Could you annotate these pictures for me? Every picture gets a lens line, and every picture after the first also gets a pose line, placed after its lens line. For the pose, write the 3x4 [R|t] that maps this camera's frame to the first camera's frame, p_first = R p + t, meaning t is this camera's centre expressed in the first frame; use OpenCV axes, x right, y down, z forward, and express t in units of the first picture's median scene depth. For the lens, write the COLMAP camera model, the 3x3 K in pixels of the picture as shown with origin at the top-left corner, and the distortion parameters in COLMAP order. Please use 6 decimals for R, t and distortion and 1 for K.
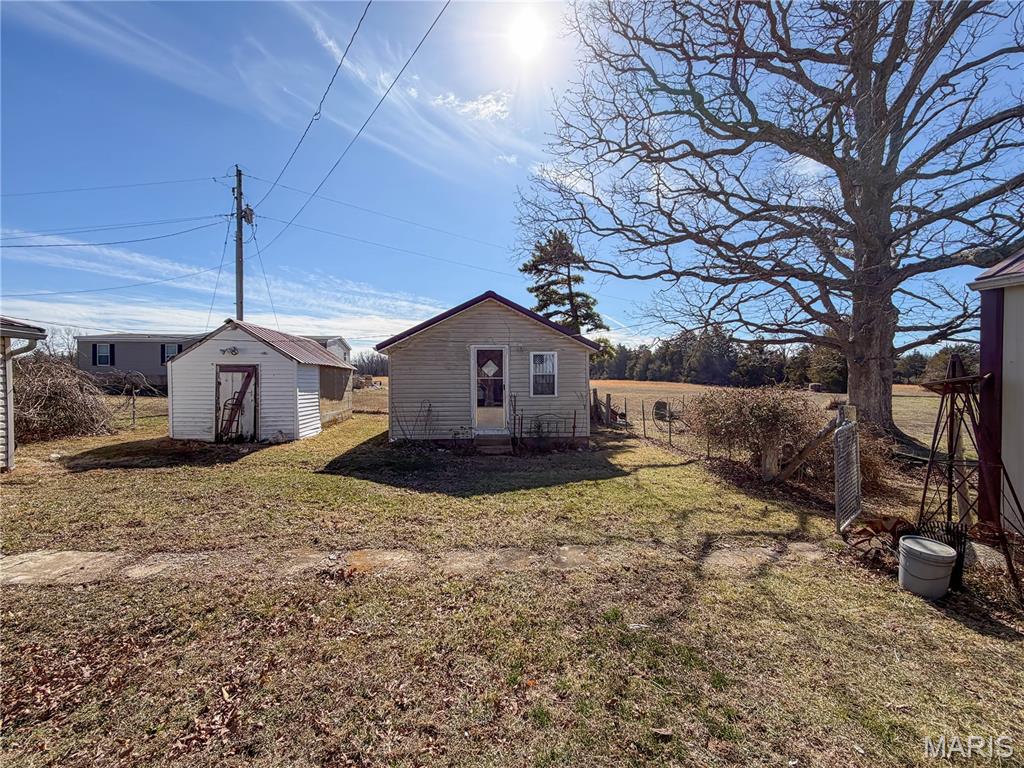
lens RADIAL K [[408.5, 0, 512.0], [0, 408.5, 384.0], [0, 0, 1]] dist [0.001522, -0.000007]
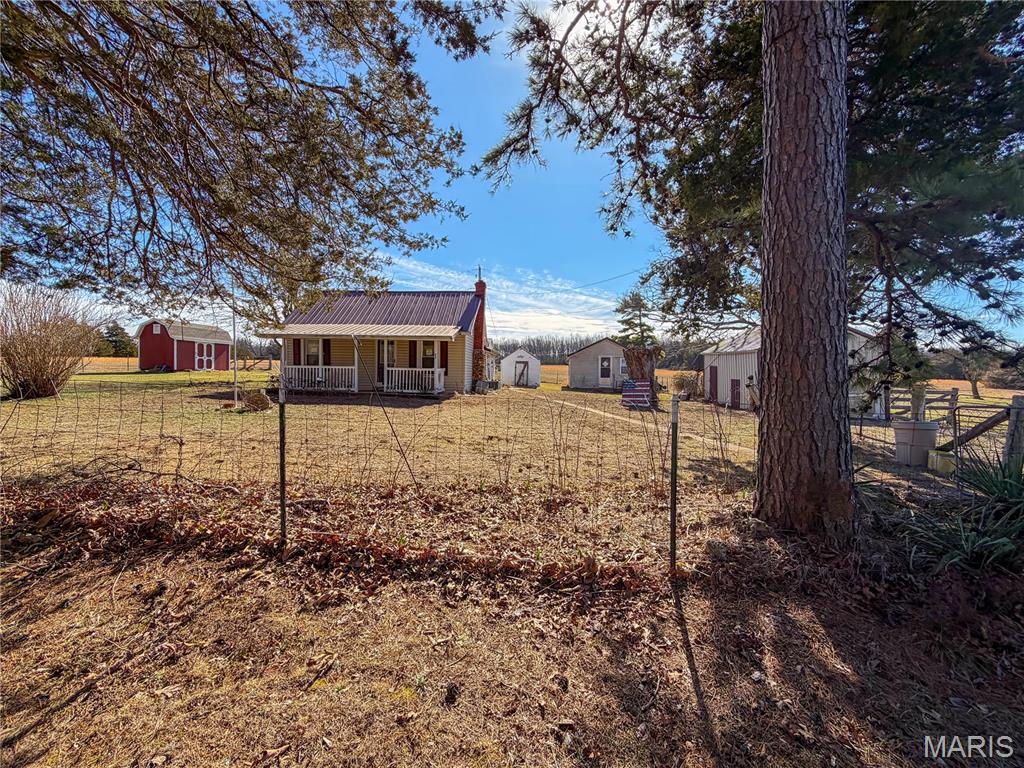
lens RADIAL K [[412.8, 0, 523.4], [0, 412.8, 386.9], [0, 0, 1]] dist [-0.000107, -0.000100]
pose [[0.986631, 0.026081, -0.160869, -0.122282], [-0.020513, 0.999135, 0.036175, 0.023597], [0.161674, -0.032392, 0.986313, -1.551127]]
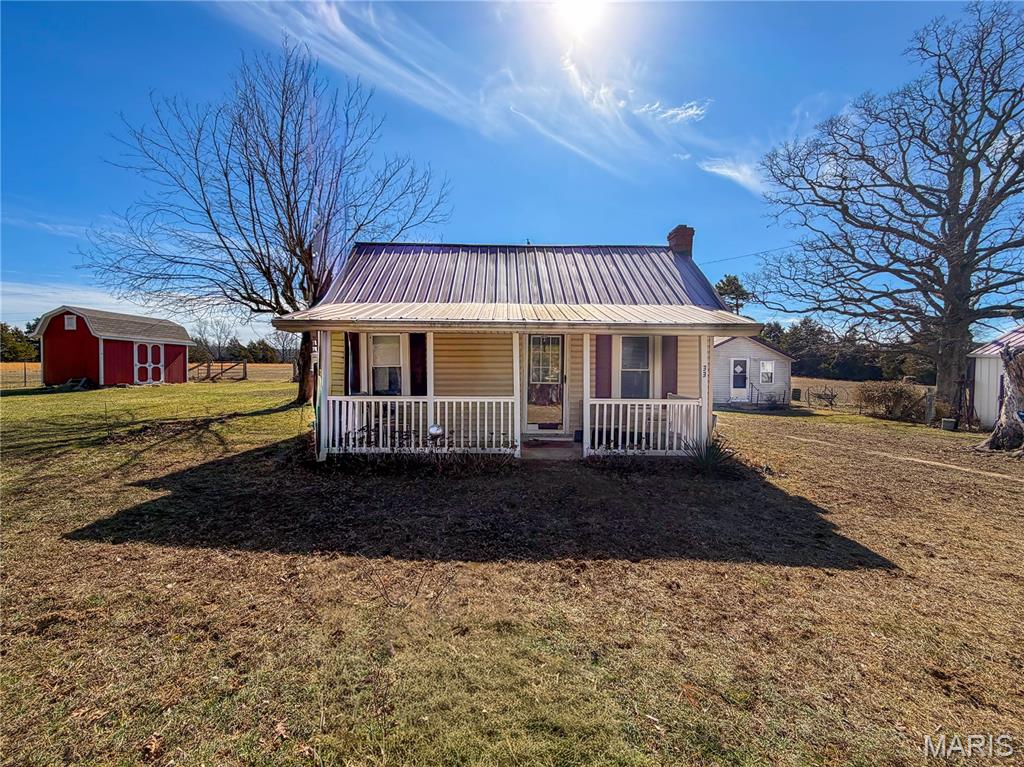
lens RADIAL K [[408.5, 0, 512.0], [0, 408.5, 383.5], [0, 0, 1]] dist [0.001522, -0.000007]
pose [[0.994155, 0.013734, -0.107086, -0.769854], [-0.010032, 0.999336, 0.035036, -0.021930], [0.107496, -0.033757, 0.993632, -0.902787]]
